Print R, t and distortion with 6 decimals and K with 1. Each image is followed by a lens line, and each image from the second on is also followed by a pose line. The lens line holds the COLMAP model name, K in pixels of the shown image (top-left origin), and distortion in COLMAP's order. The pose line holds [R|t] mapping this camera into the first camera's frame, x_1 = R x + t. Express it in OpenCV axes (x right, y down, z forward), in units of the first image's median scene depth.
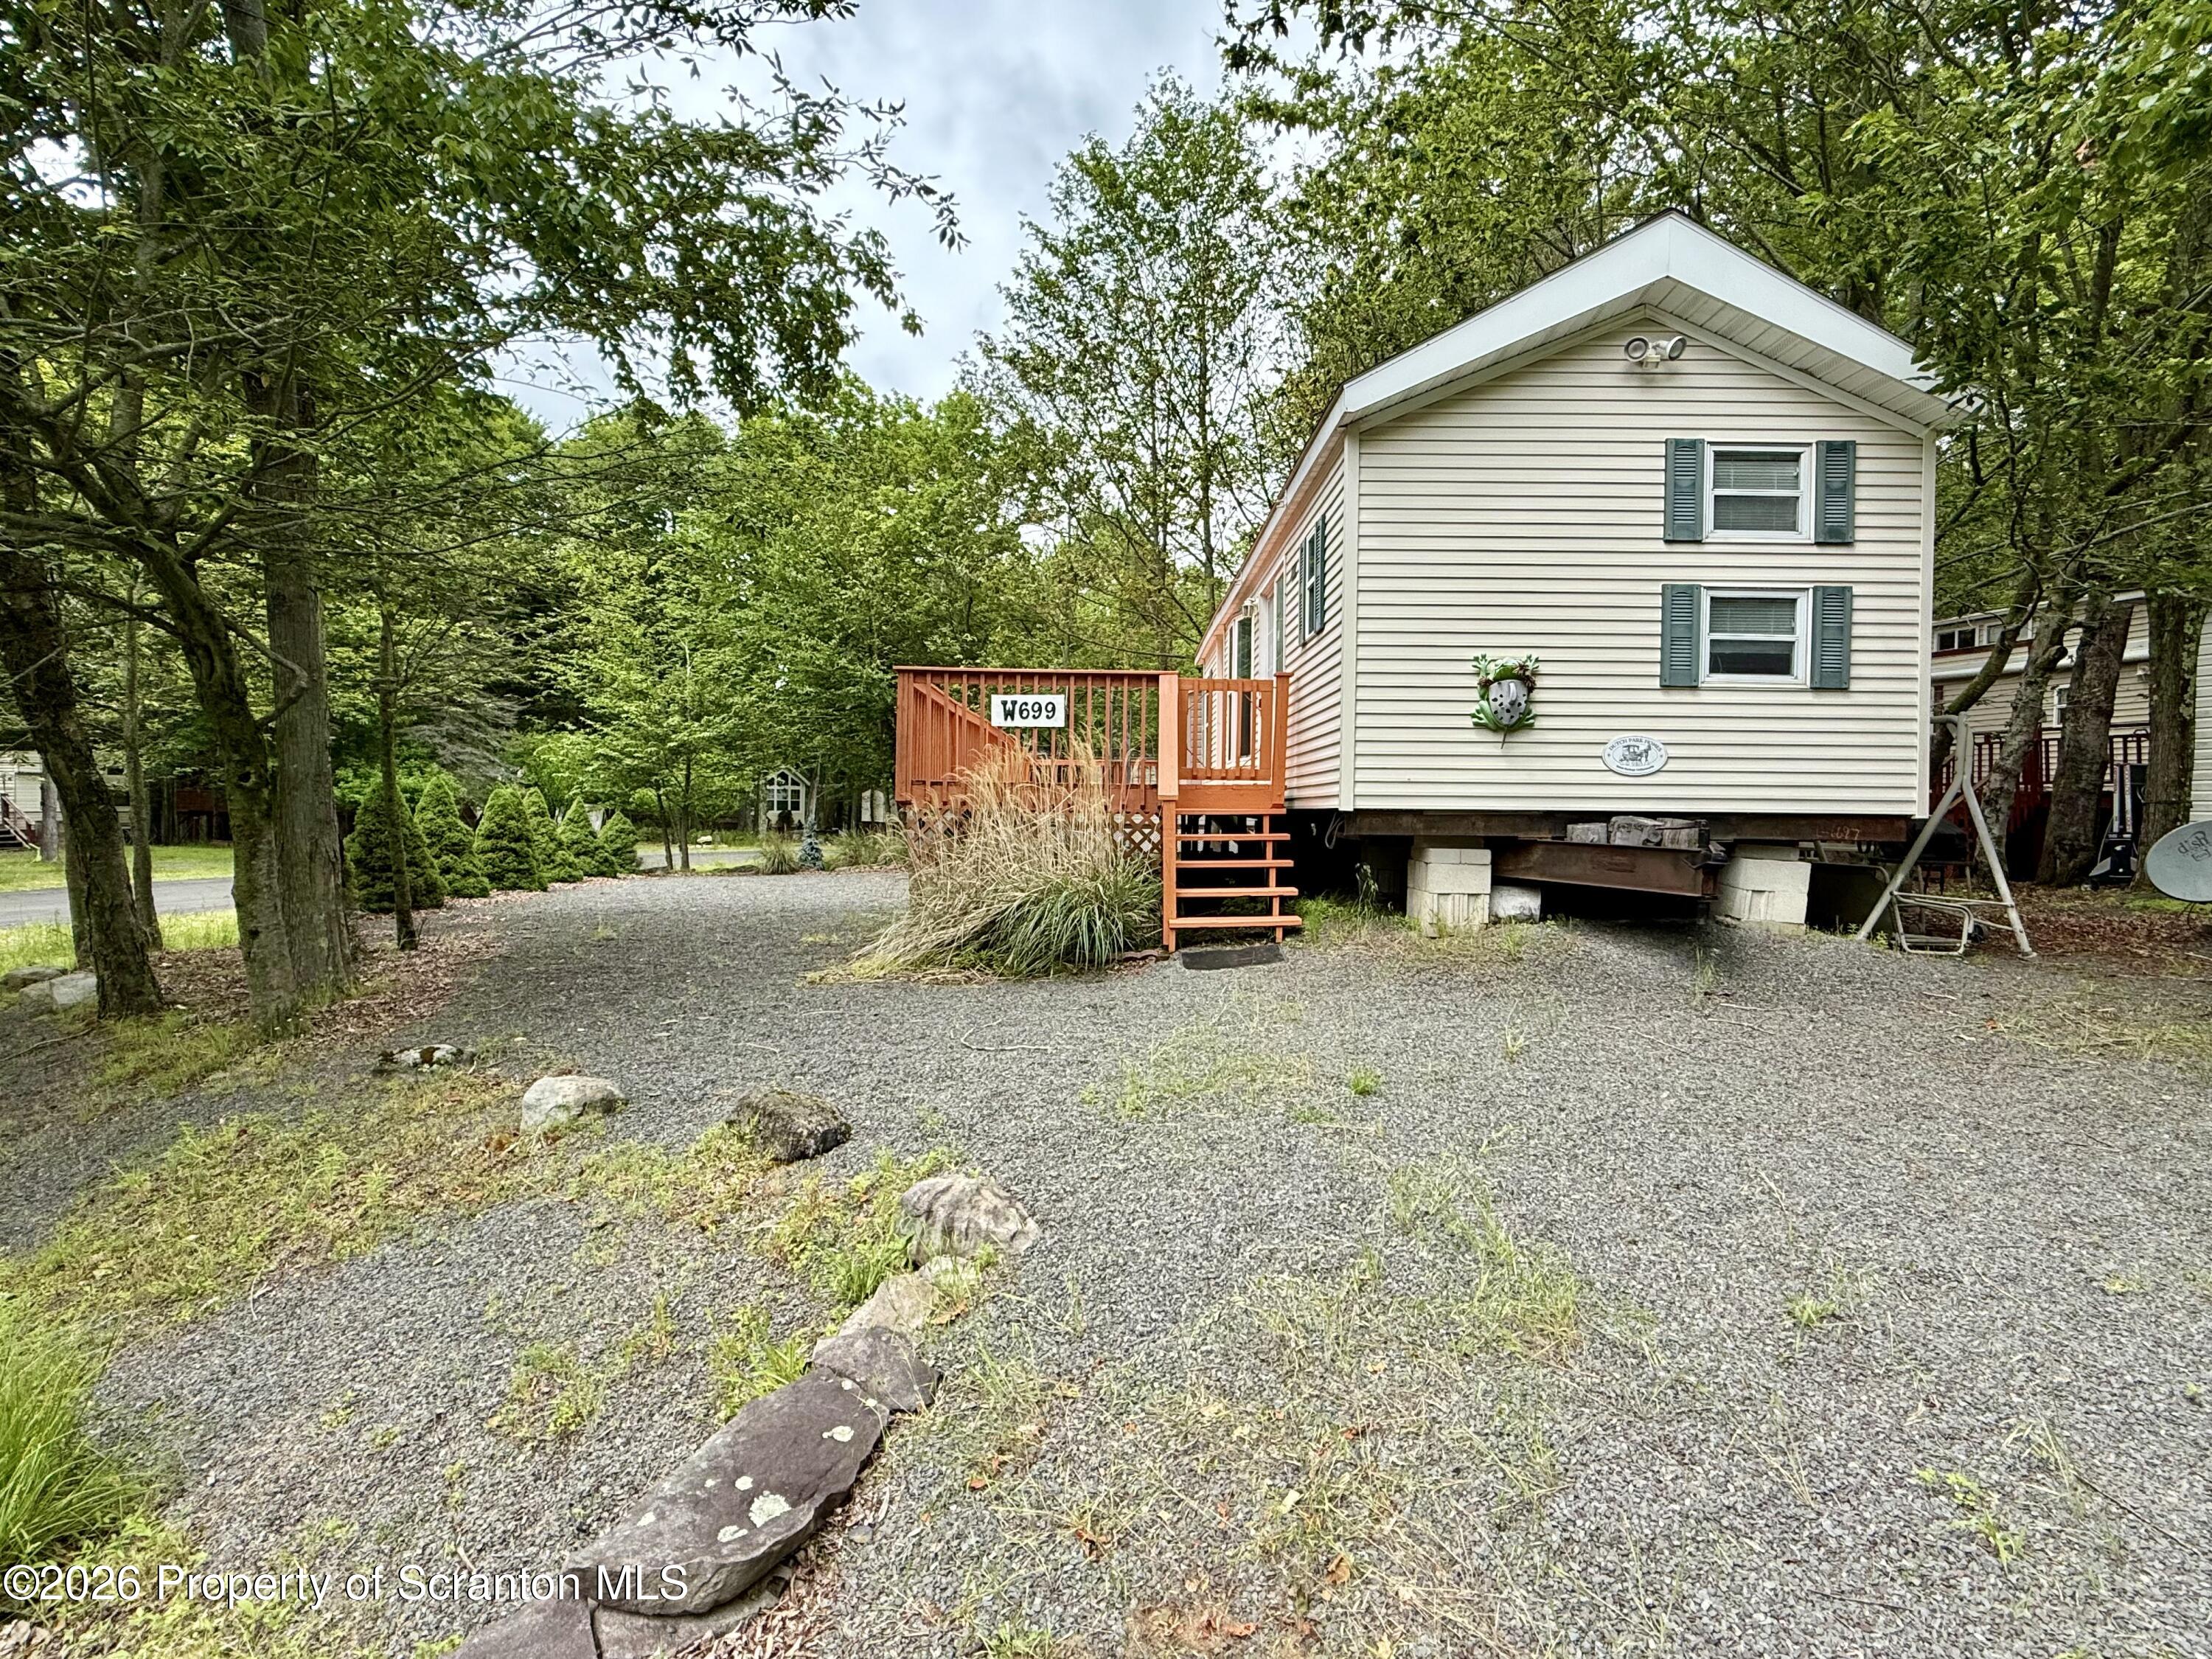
lens RADIAL K [[1106.1, 0, 1104.4], [0, 1106.1, 814.4], [0, 0, 1]] dist [-0.003858, 0.000115]
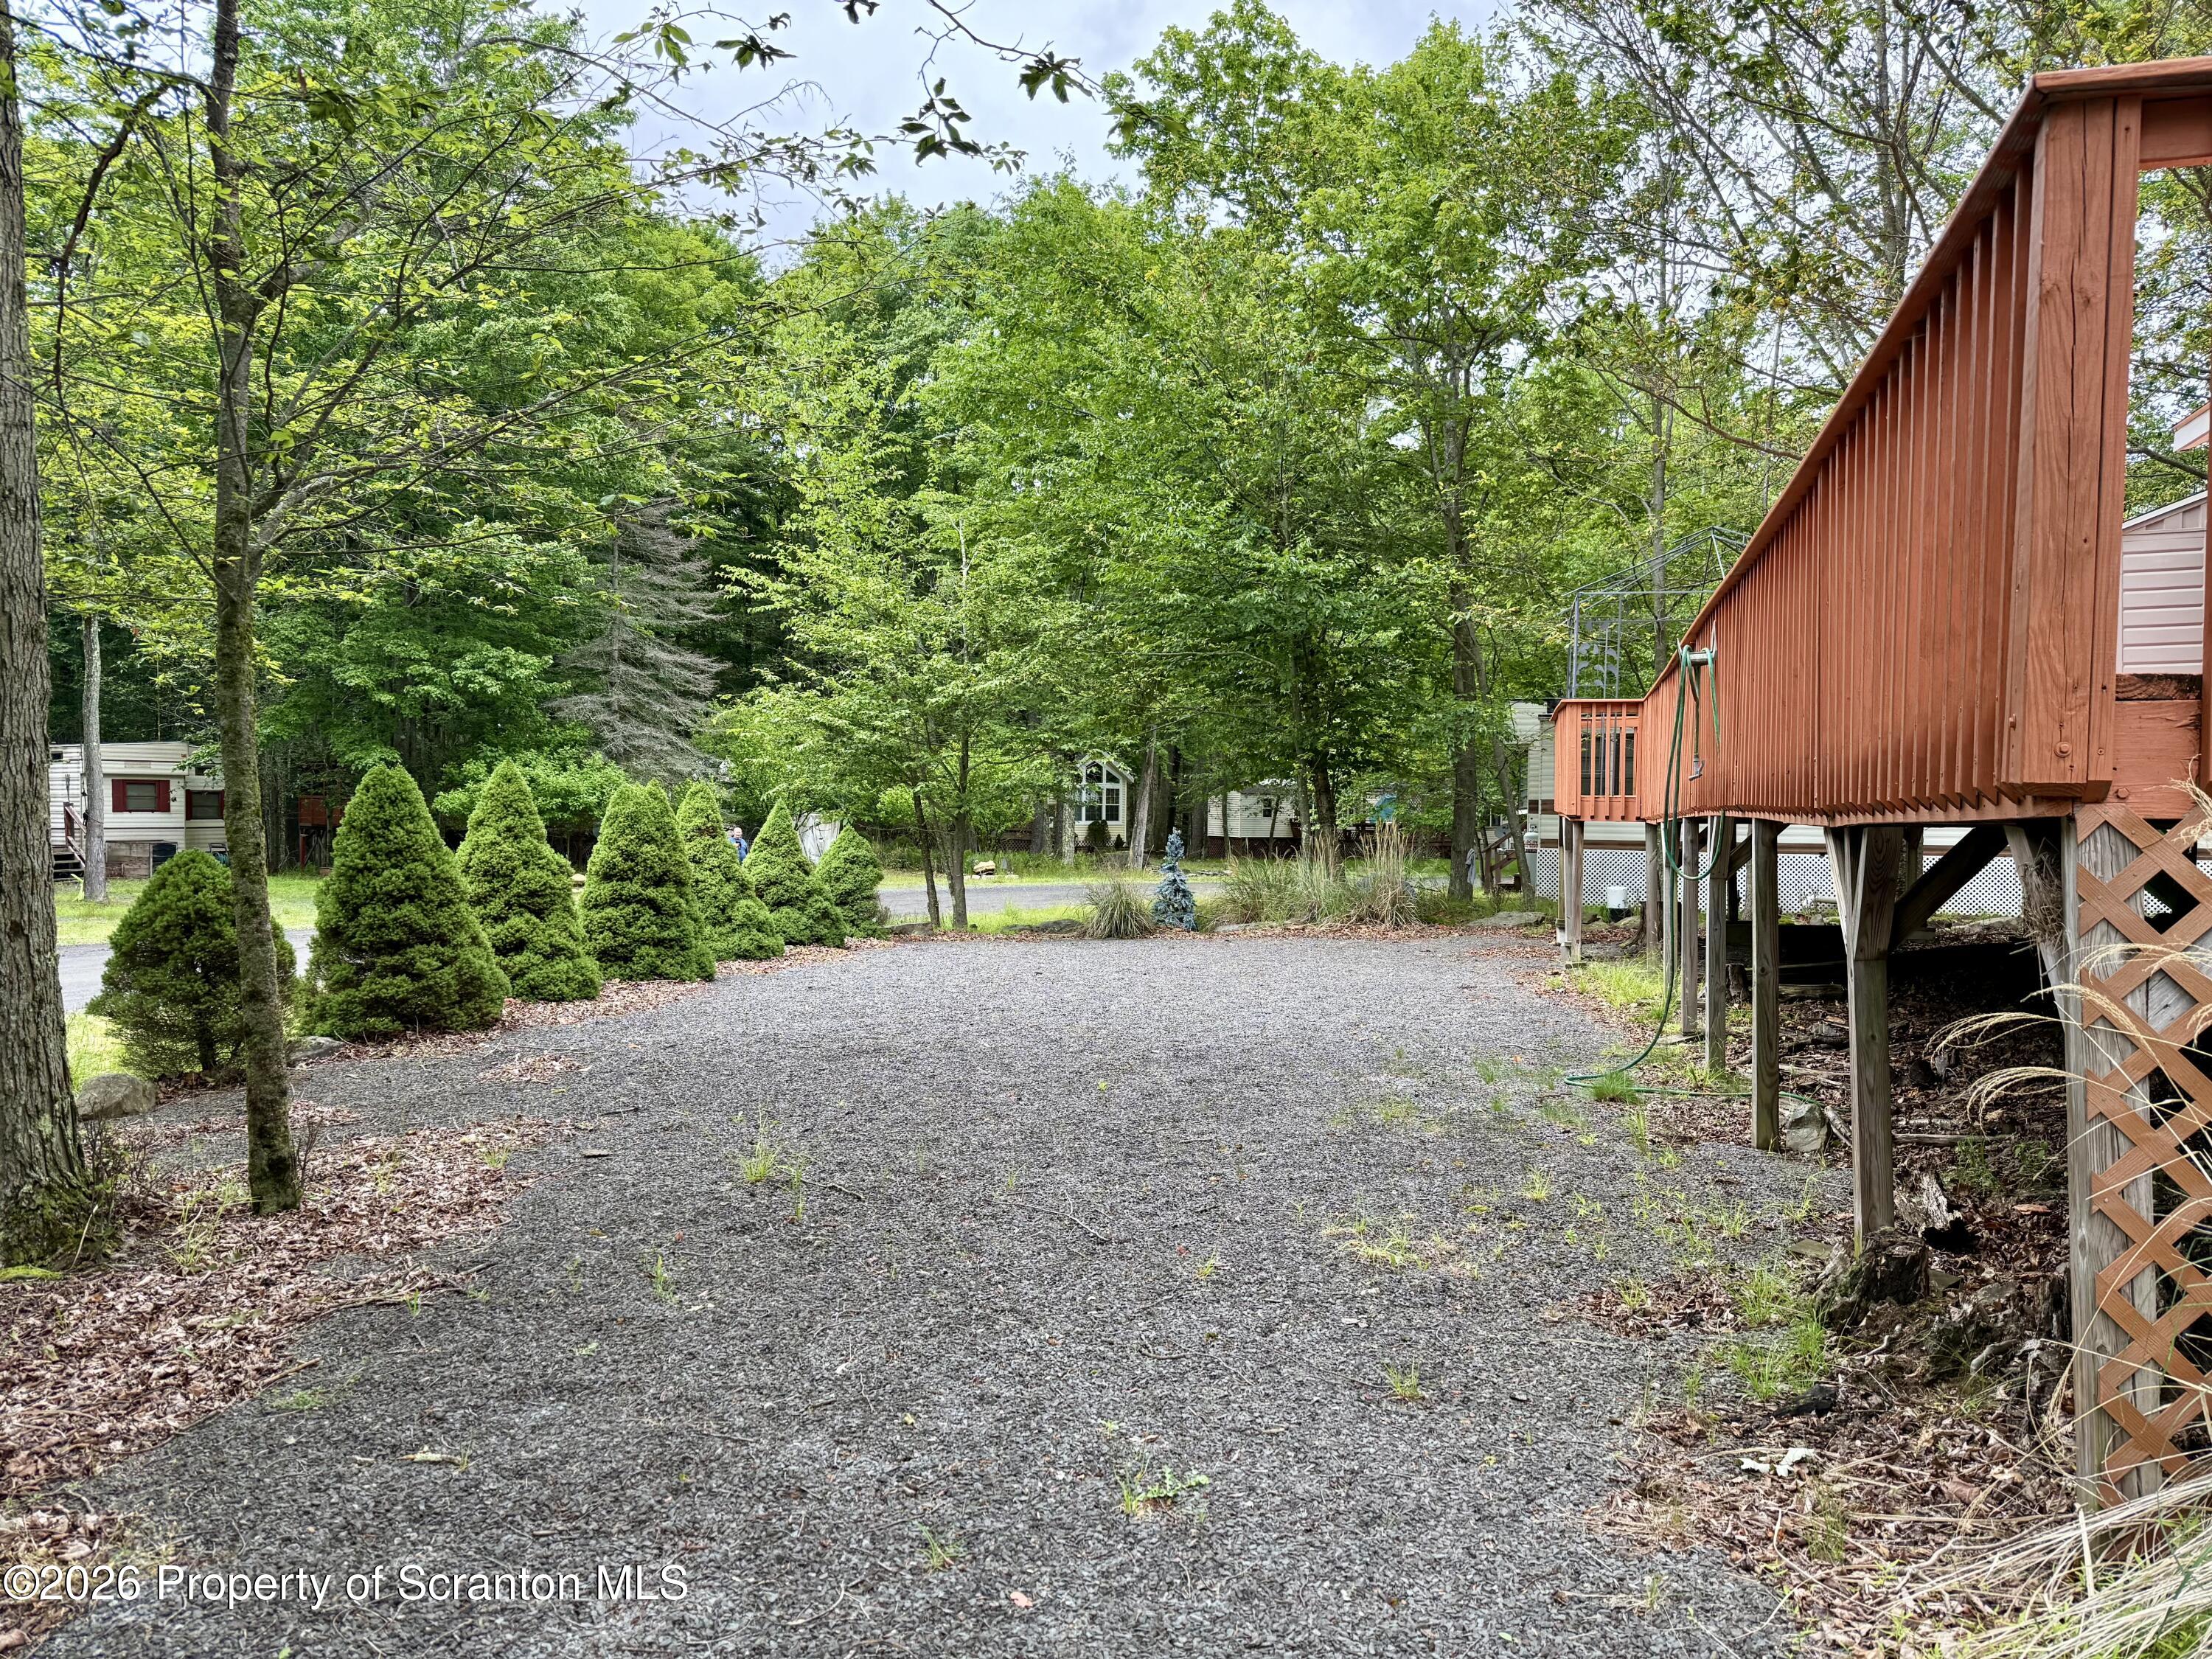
lens RADIAL K [[1540.1, 0, 1104.8], [0, 1540.1, 832.0], [0, 0, 1]] dist [0.005172, -0.001972]
pose [[0.965536, -0.002937, -0.260251, -0.106148], [0.004245, 0.999981, 0.004462, -0.002021], [0.260233, -0.005413, 0.965531, 0.268268]]
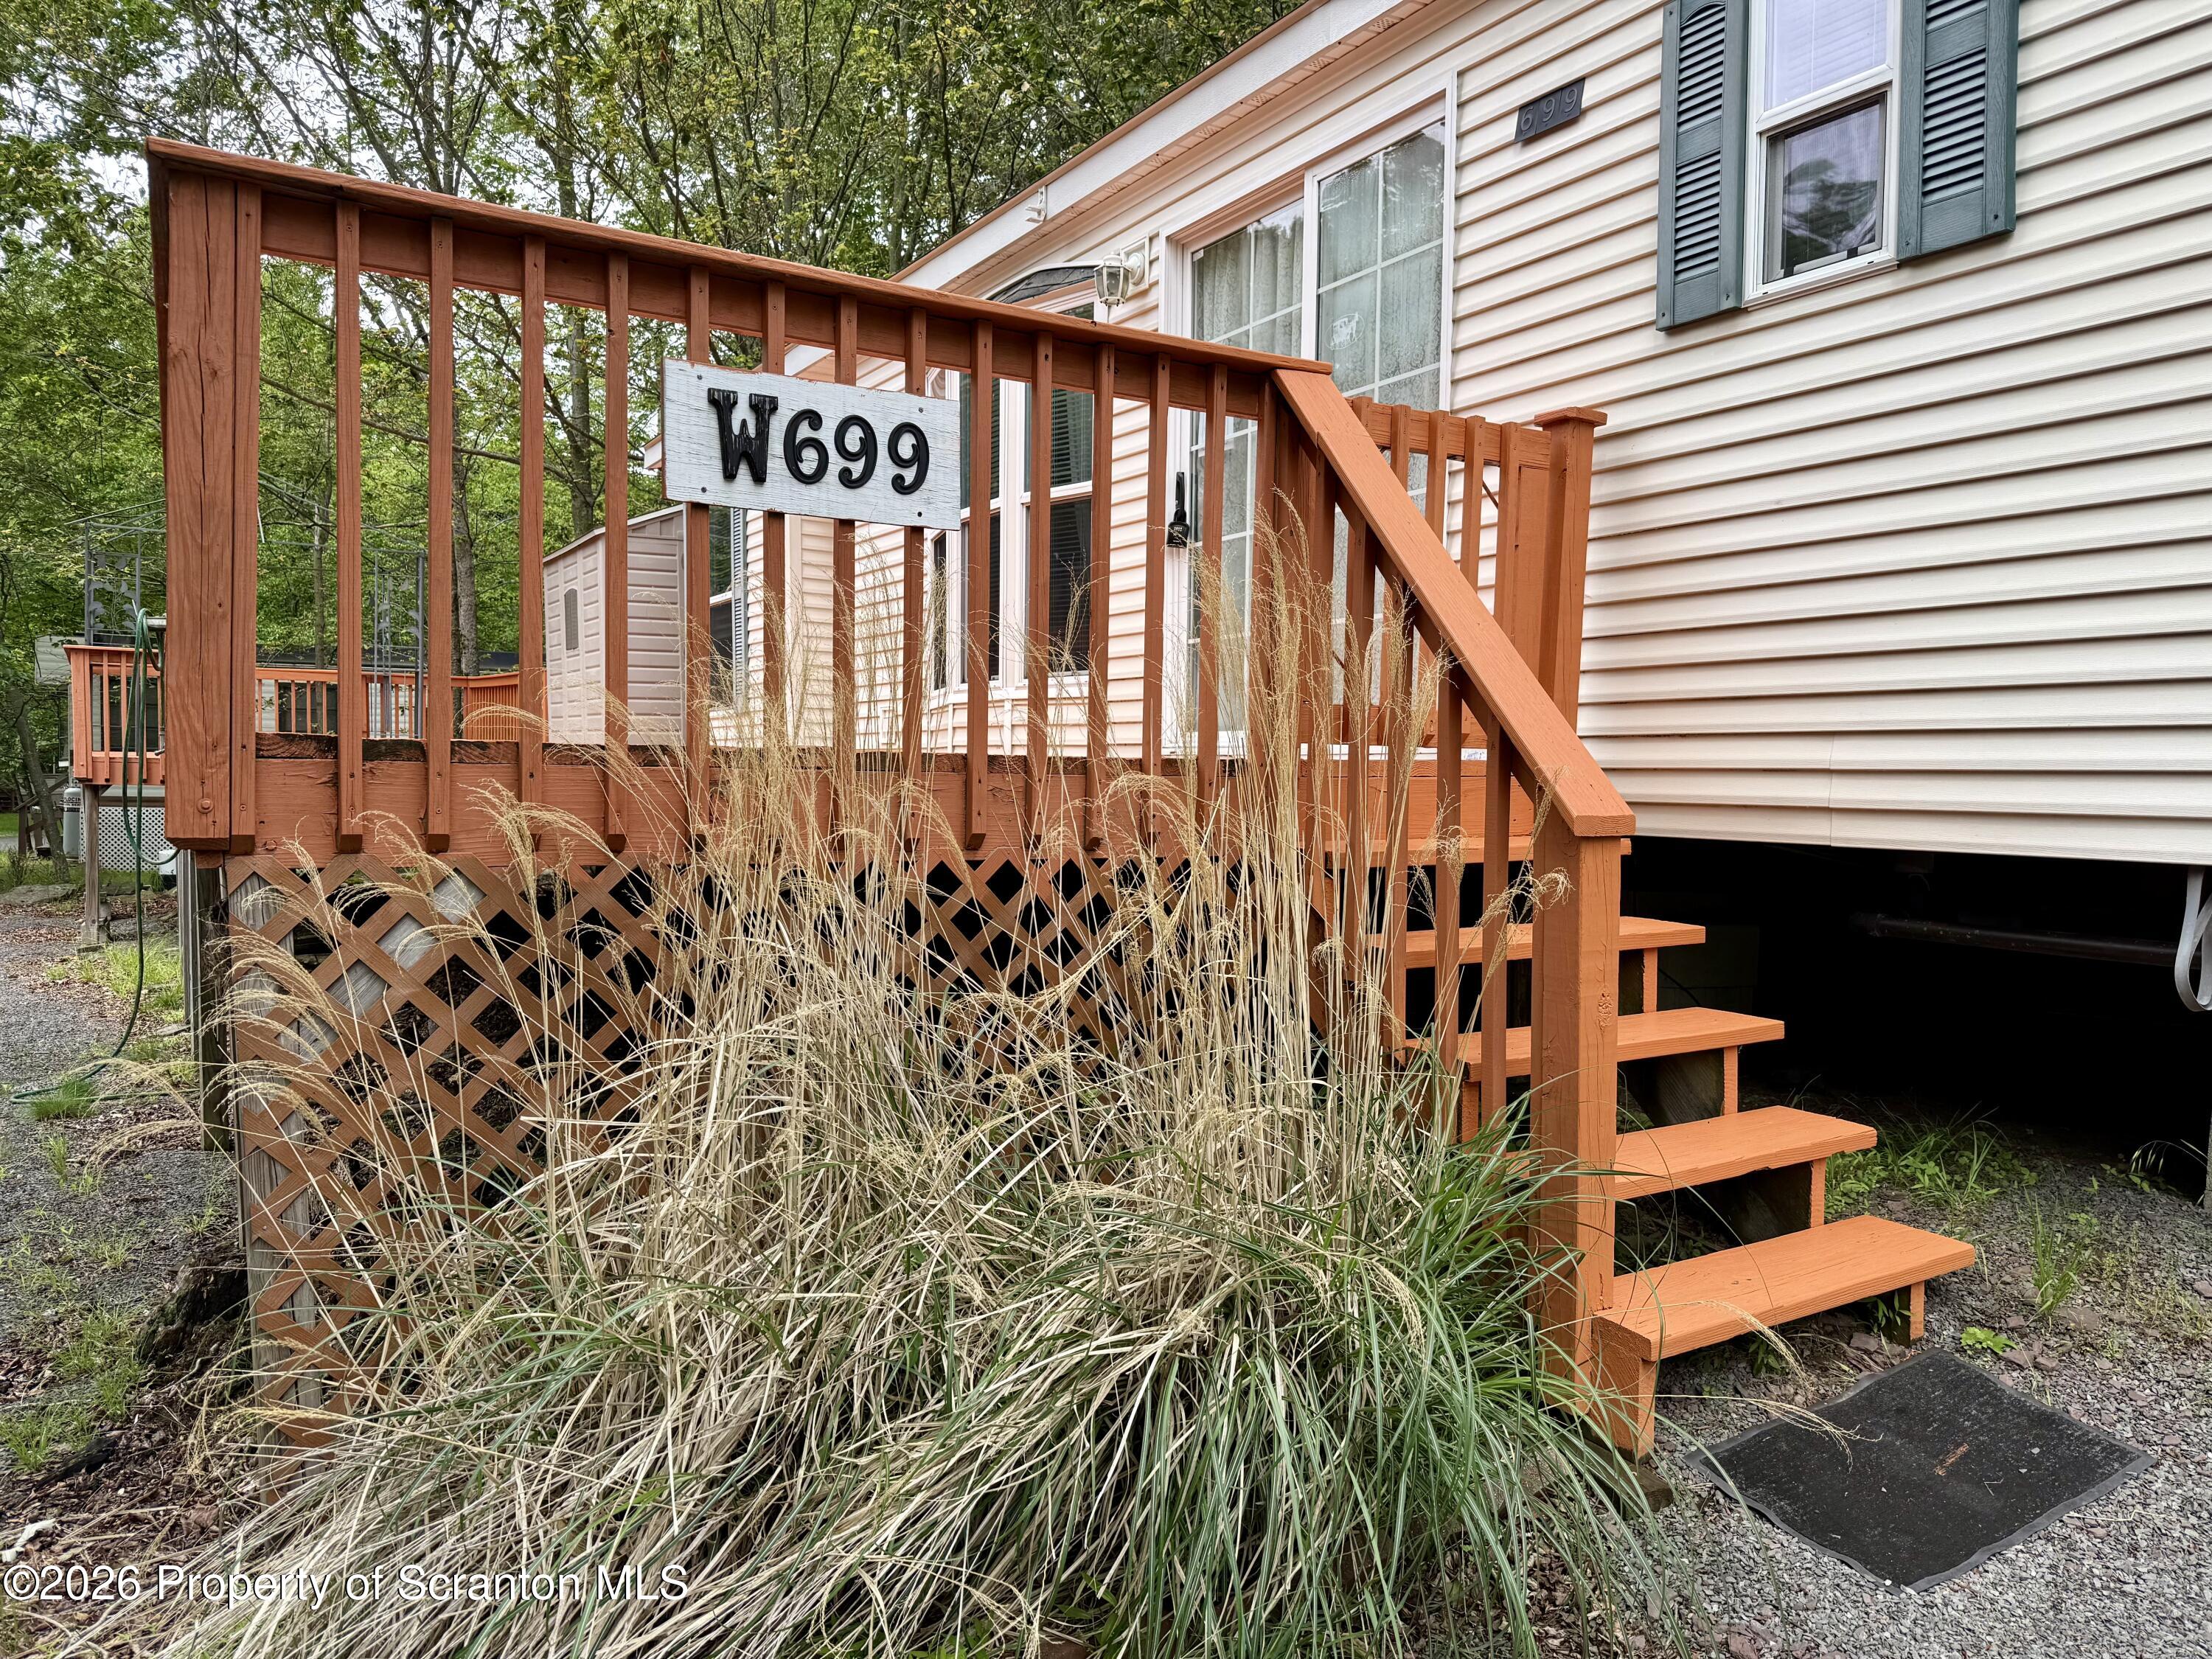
lens RADIAL K [[1540.1, 0, 1104.3], [0, 1540.1, 828.9], [0, 0, 1]] dist [0.005172, -0.001972]
pose [[0.843883, -0.022834, 0.536041, -0.074254], [0.000458, 0.999124, 0.041838, -0.010002], [-0.536527, -0.035060, 0.843155, 0.261276]]
